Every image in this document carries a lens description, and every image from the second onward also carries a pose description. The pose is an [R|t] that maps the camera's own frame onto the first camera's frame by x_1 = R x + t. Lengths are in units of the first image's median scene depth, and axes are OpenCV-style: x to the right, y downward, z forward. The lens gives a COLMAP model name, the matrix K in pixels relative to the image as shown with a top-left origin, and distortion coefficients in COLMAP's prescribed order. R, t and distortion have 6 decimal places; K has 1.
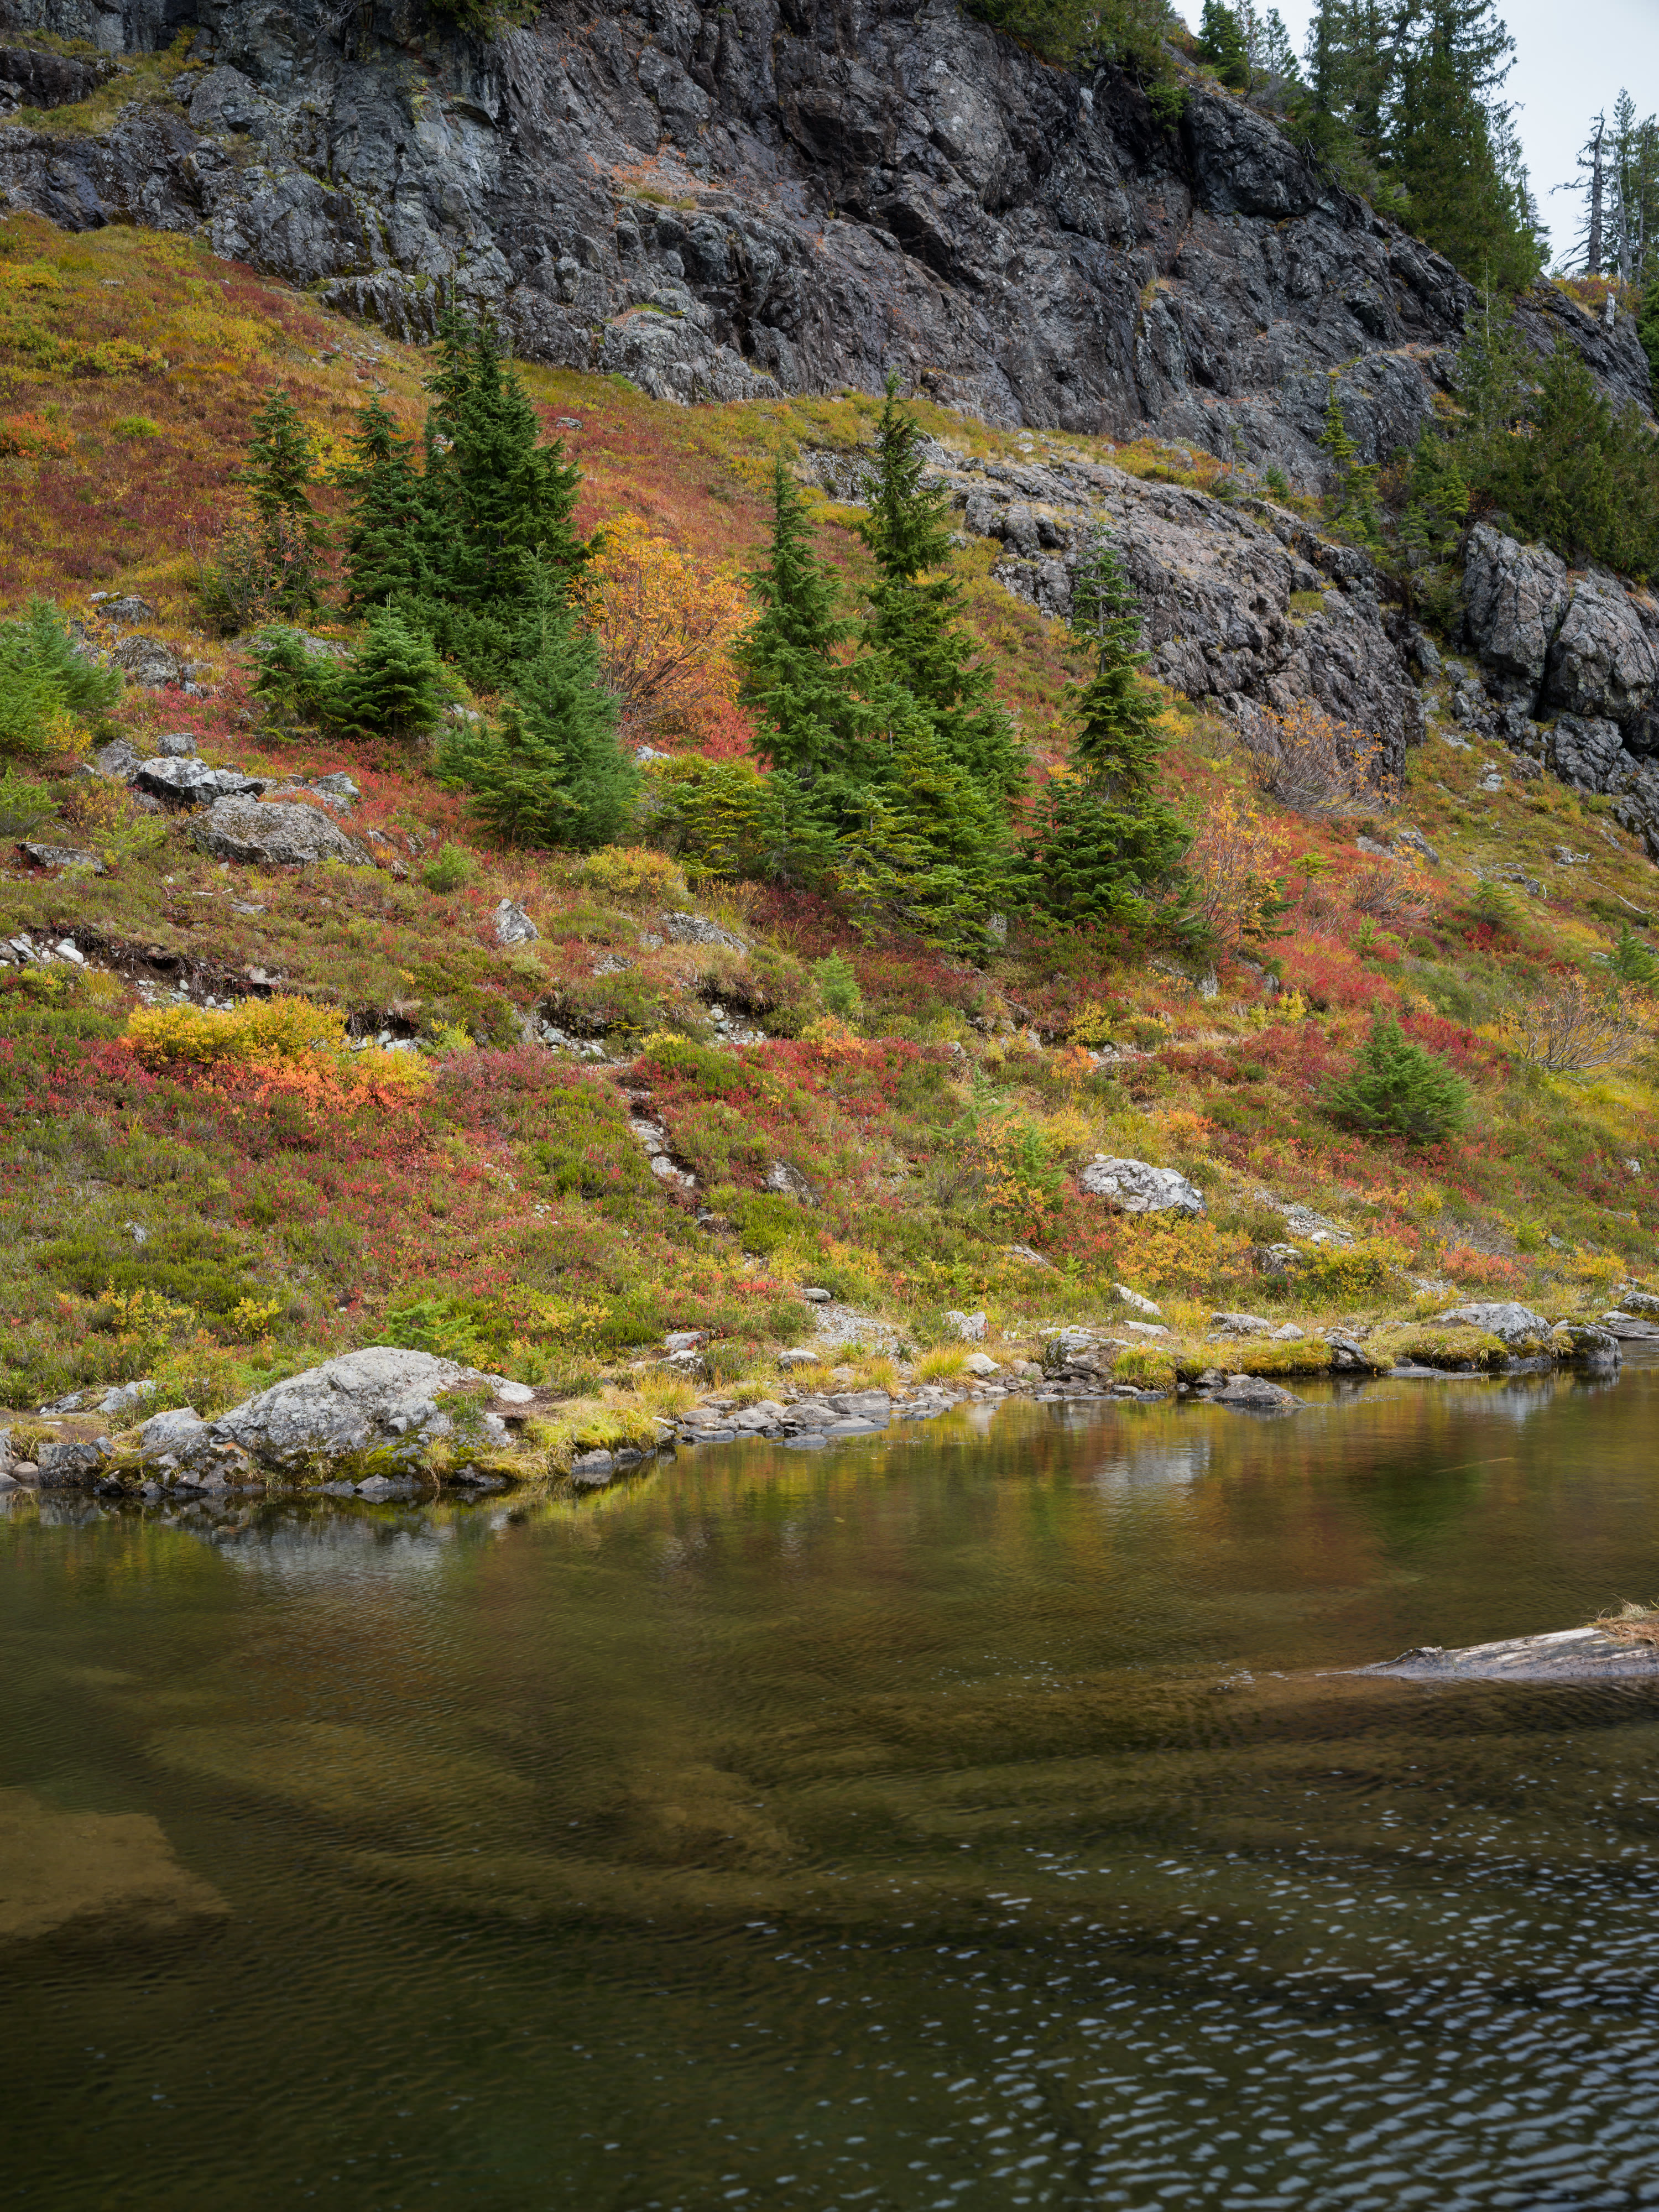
lens RADIAL K [[2398.3, 0, 829.5], [0, 2398.3, 1106.0], [0, 0, 1]] dist [0.087049, -0.145360]
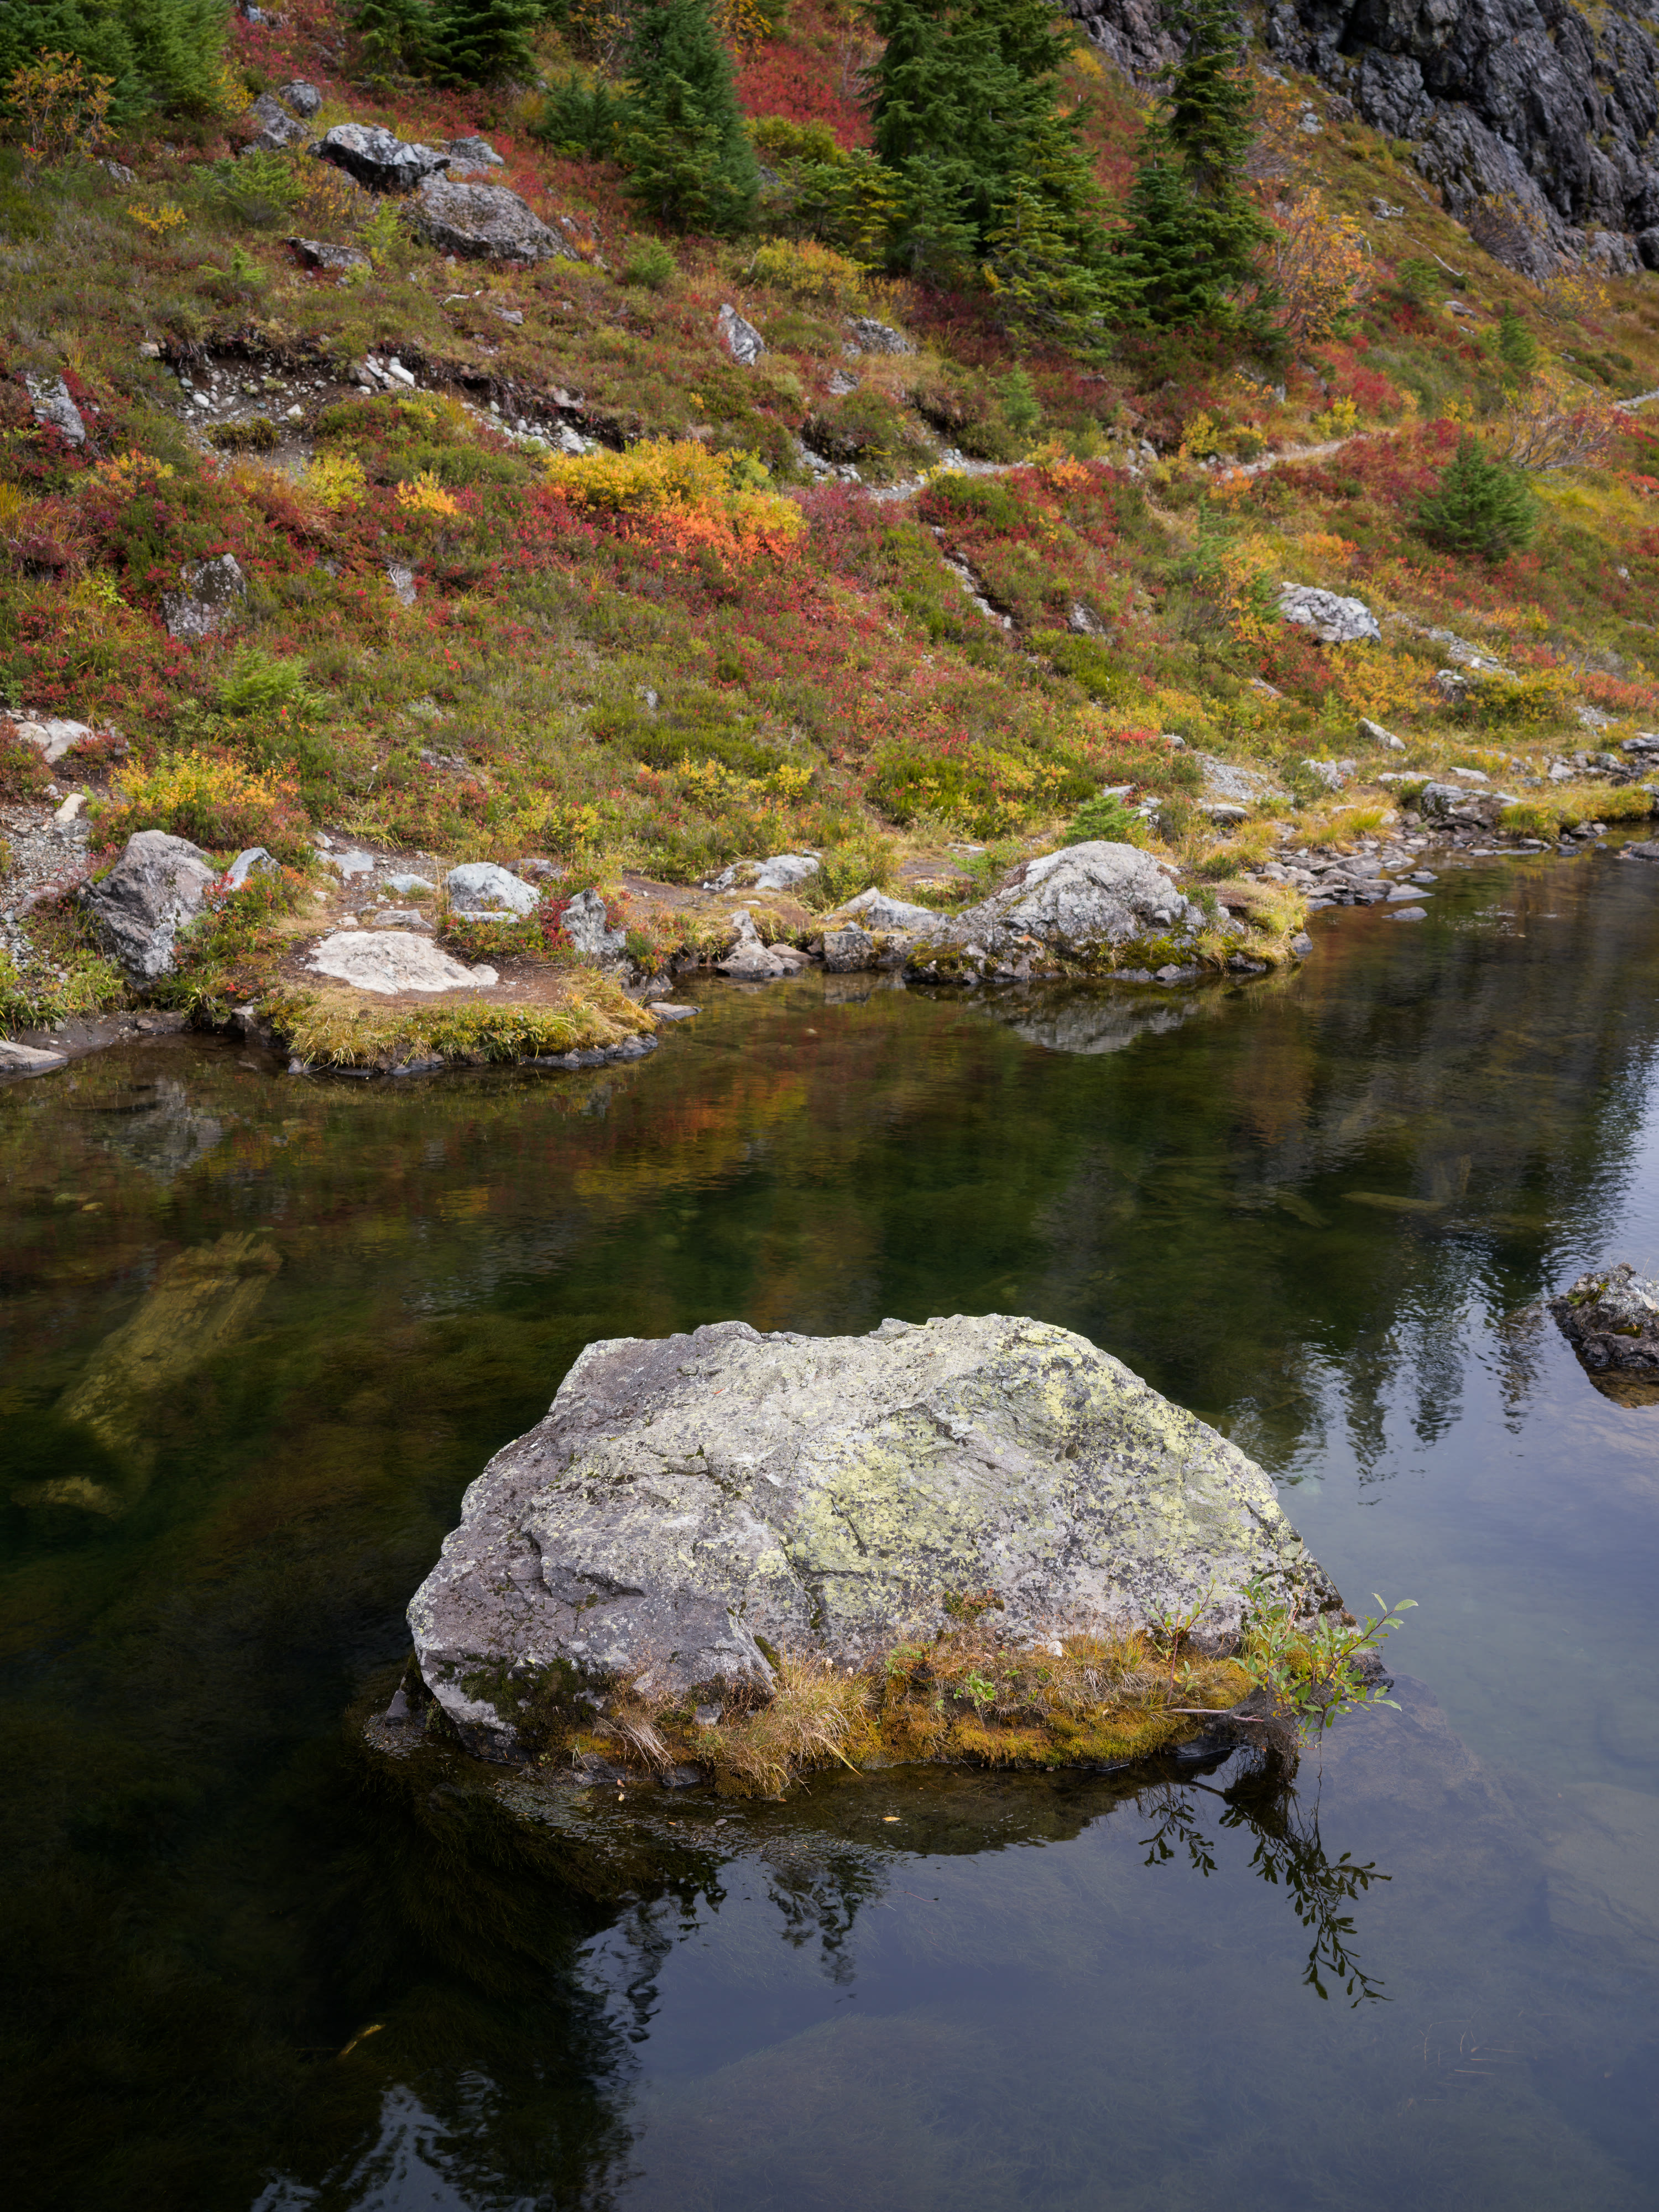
lens RADIAL K [[2479.4, 0, 830.1], [0, 2479.4, 1069.6], [0, 0, 1]] dist [0.081765, -0.145837]
pose [[0.976061, -0.026936, 0.215825, -0.324505], [-0.031979, 0.963745, 0.264902, -0.057182], [-0.215135, -0.265463, 0.939812, -0.047461]]
